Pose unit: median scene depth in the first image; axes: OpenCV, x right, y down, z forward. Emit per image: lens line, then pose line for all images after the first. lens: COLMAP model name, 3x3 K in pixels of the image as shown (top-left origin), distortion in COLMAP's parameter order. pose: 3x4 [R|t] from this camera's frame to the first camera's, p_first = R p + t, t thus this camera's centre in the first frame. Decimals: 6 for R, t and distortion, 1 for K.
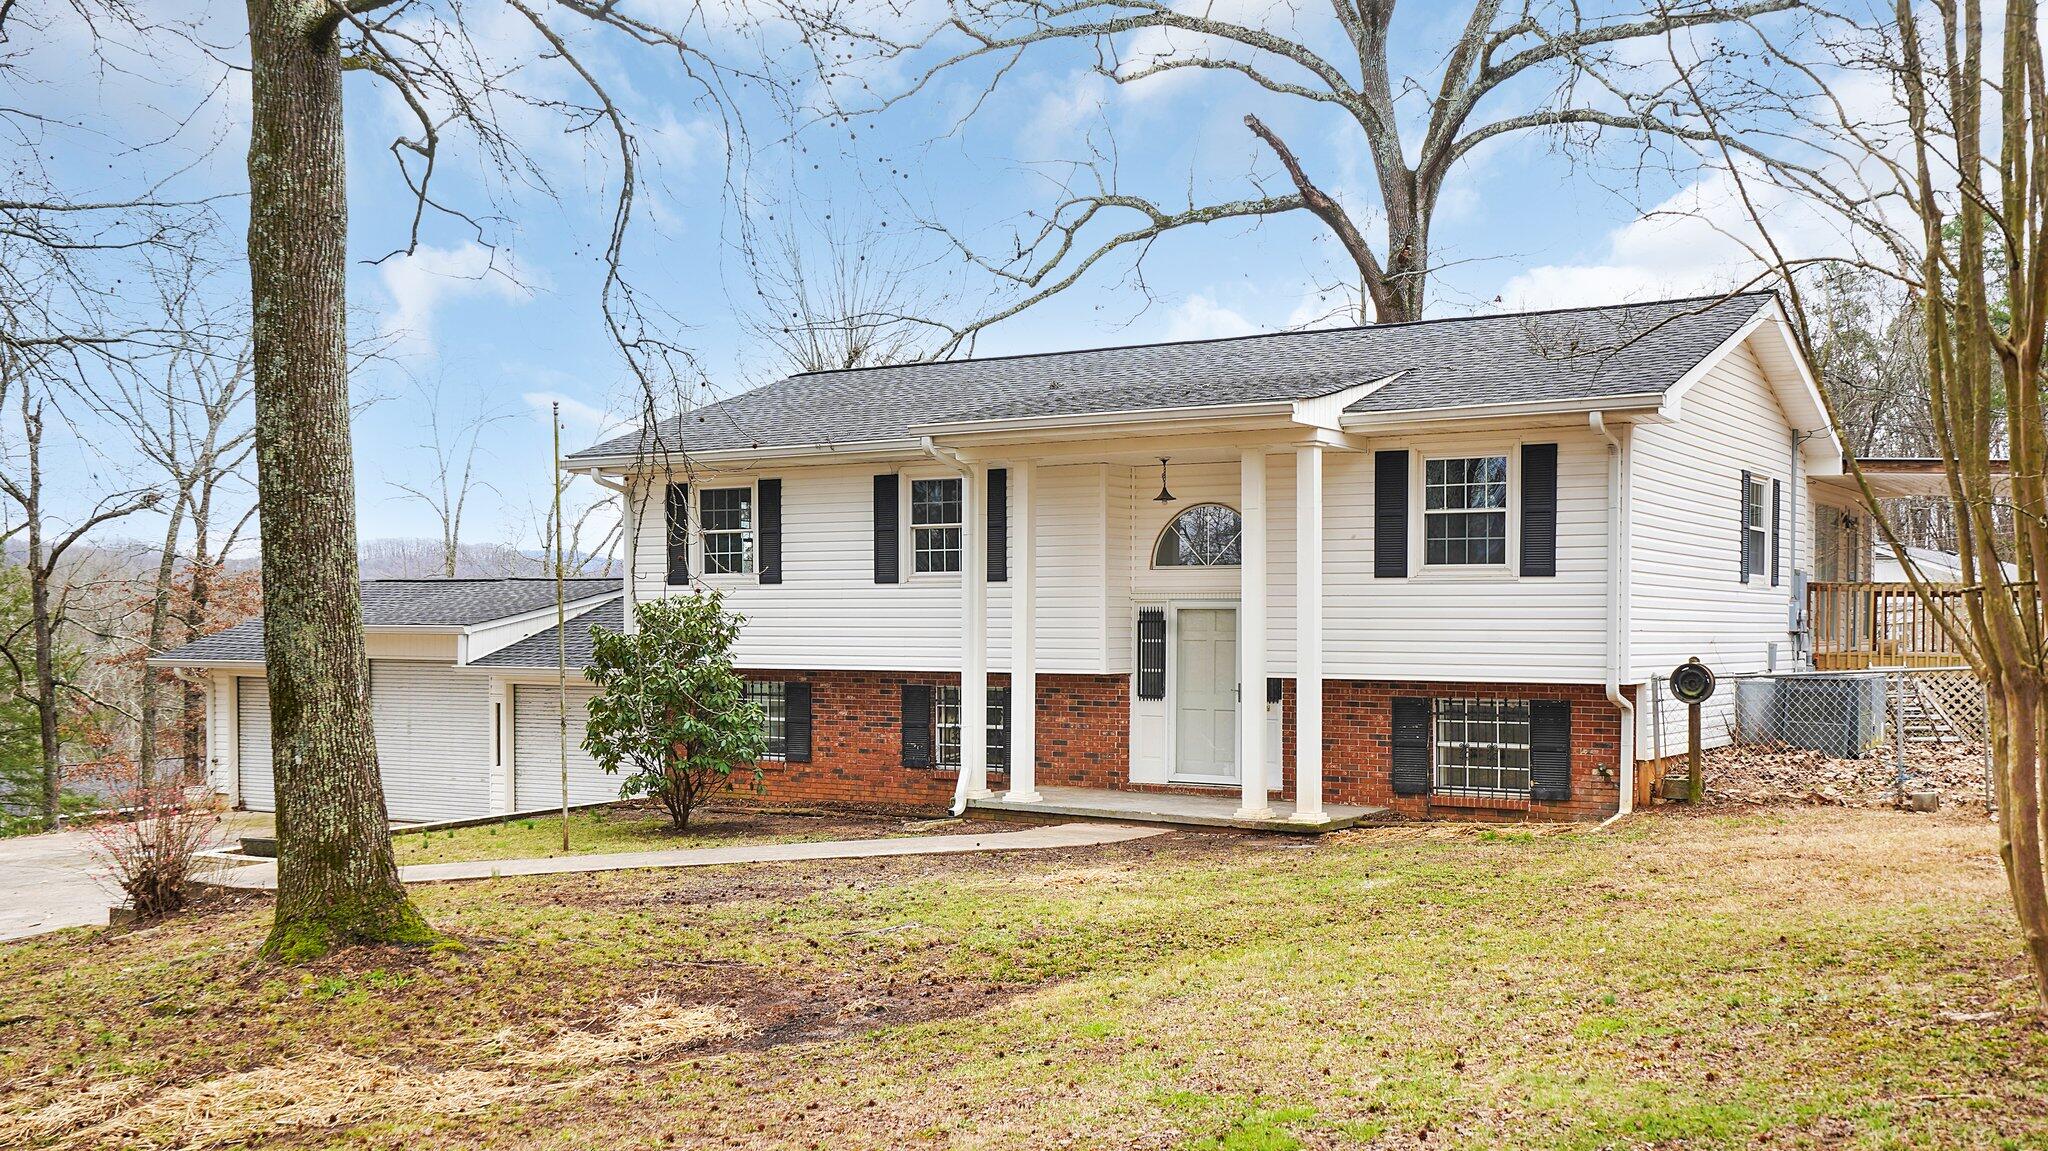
lens RADIAL K [[2088.1, 0, 1035.4], [0, 2088.1, 593.3], [0, 0, 1]] dist [0.039388, 0.000000]
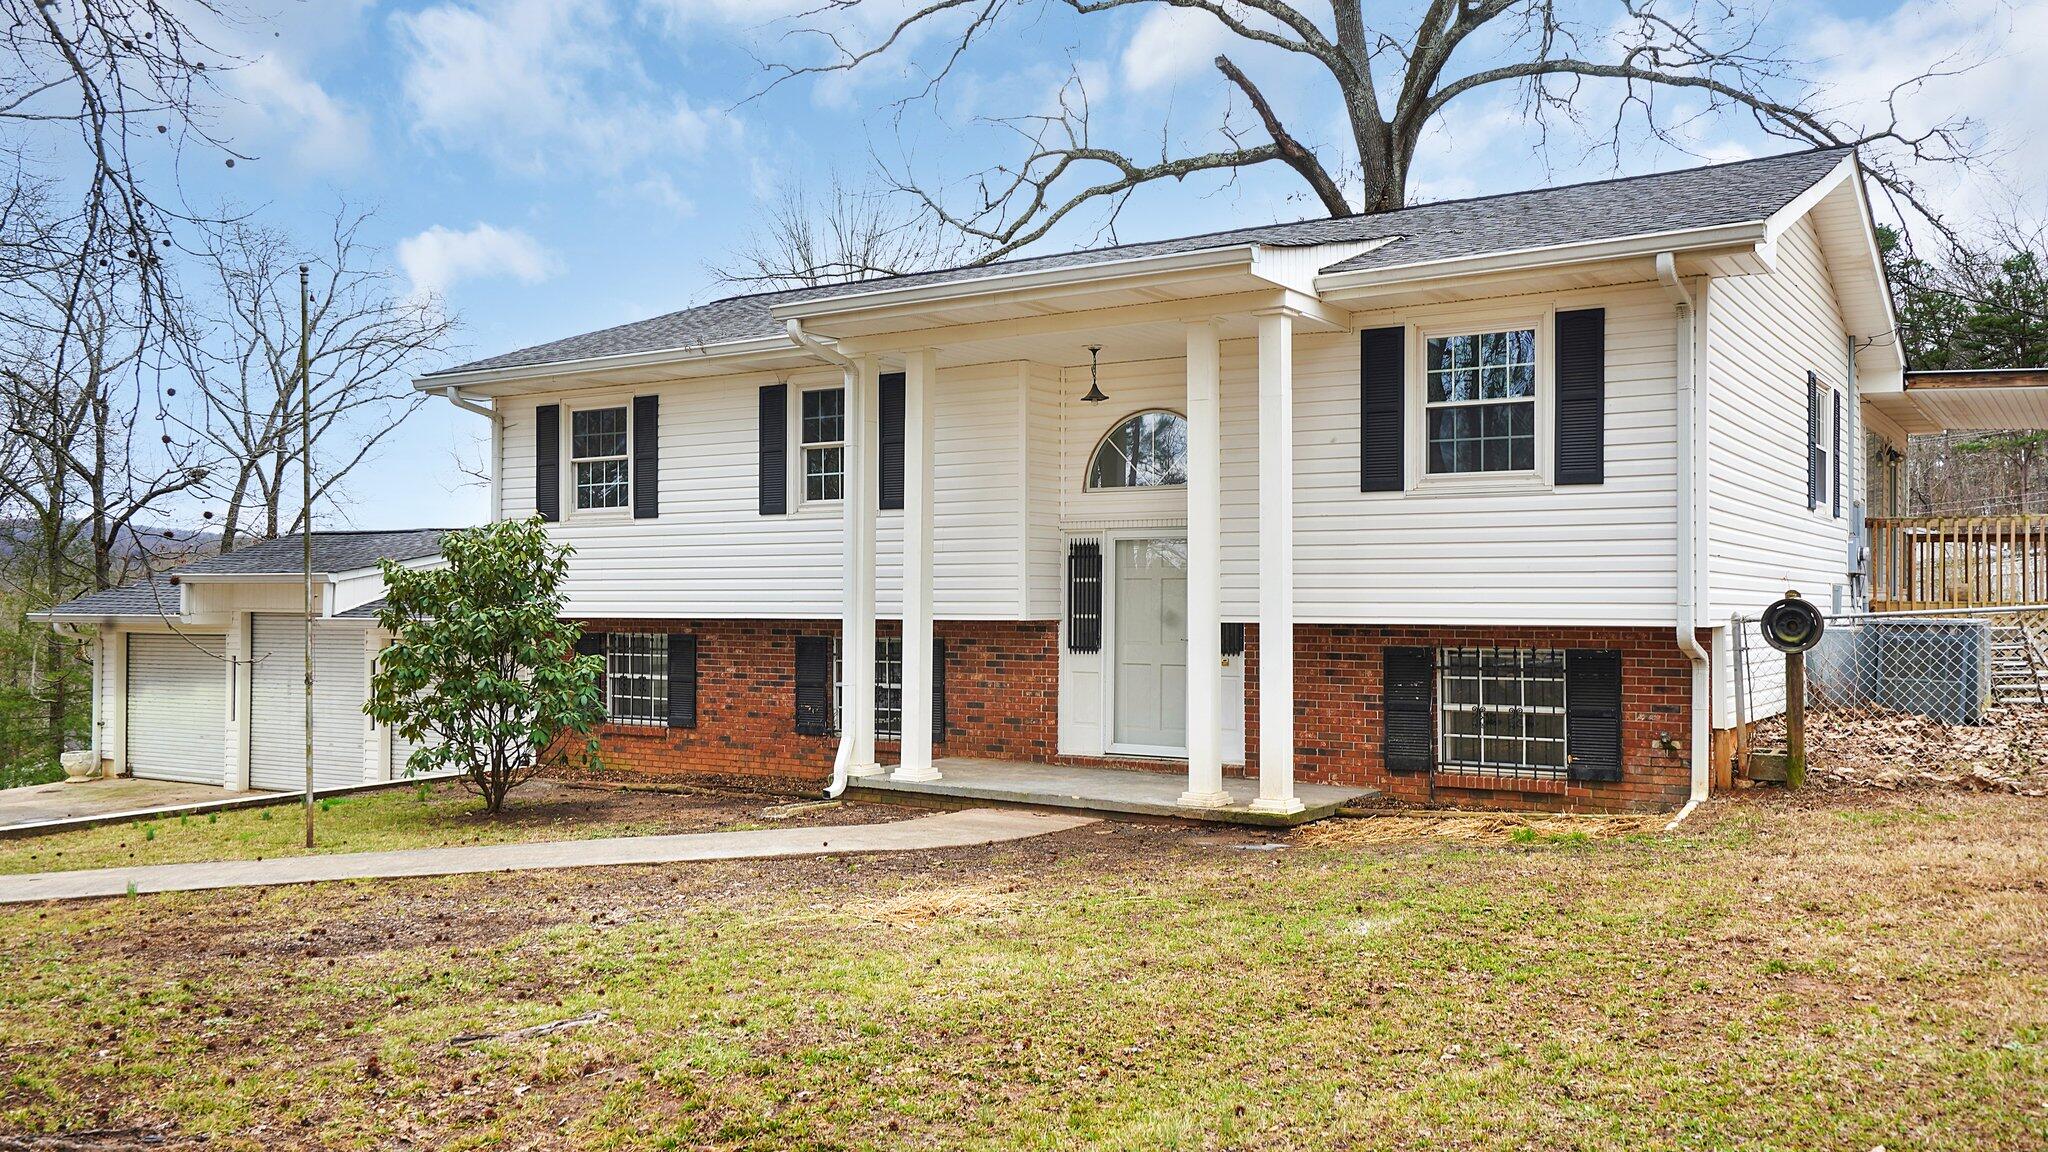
lens RADIAL K [[1734.6, 0, 1021.3], [0, 1734.6, 558.7], [0, 0, 1]] dist [0.014989, 0.004689]
pose [[0.999711, -0.002351, -0.023930, 0.047348], [0.002084, 0.999935, -0.011207, 0.021999], [0.023955, 0.011154, 0.999651, 0.324046]]
